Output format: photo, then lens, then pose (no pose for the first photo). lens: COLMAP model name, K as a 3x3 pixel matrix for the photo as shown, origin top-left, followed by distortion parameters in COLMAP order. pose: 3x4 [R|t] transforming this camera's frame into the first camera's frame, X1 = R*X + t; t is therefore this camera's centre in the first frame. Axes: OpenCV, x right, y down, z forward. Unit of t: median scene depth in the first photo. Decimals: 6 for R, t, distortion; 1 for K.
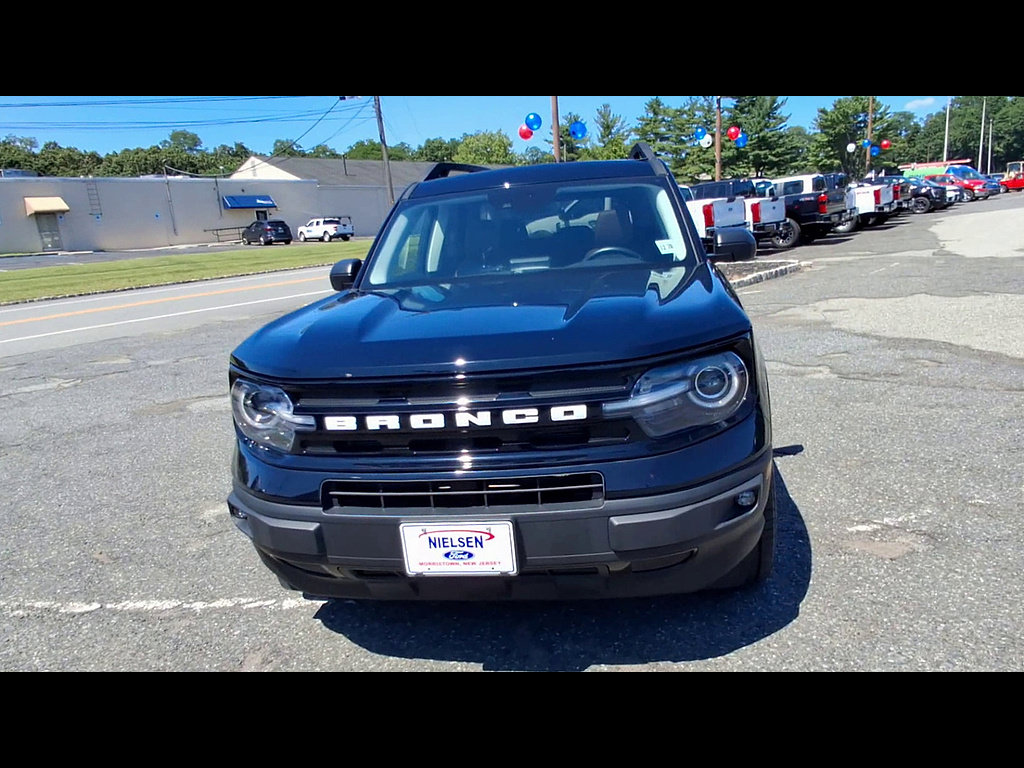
lens RADIAL K [[678.2, 0, 552.0], [0, 678.2, 385.3], [0, 0, 1]] dist [-0.006764, -0.006087]
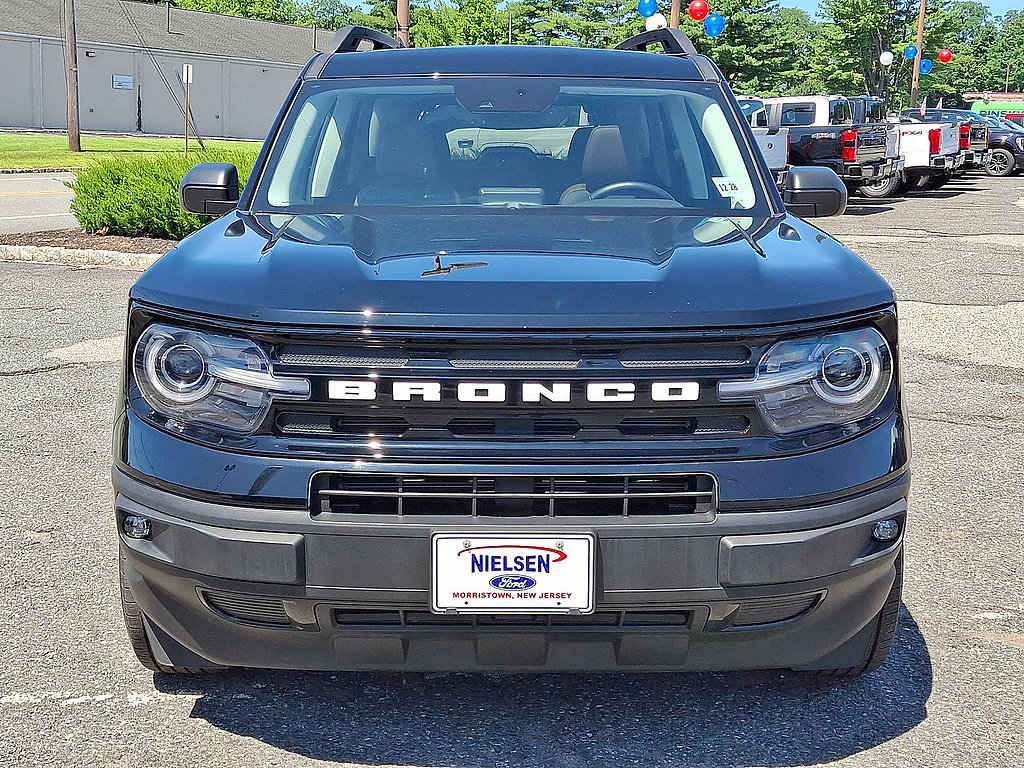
lens RADIAL K [[1257.2, 0, 513.0], [0, 1257.2, 362.7], [0, 0, 1]] dist [0.202625, -0.551829]
pose [[0.986245, 0.064103, 0.152356, -0.329679], [-0.053938, 0.996092, -0.069941, 0.104704], [-0.156244, 0.060761, 0.985848, -0.305988]]
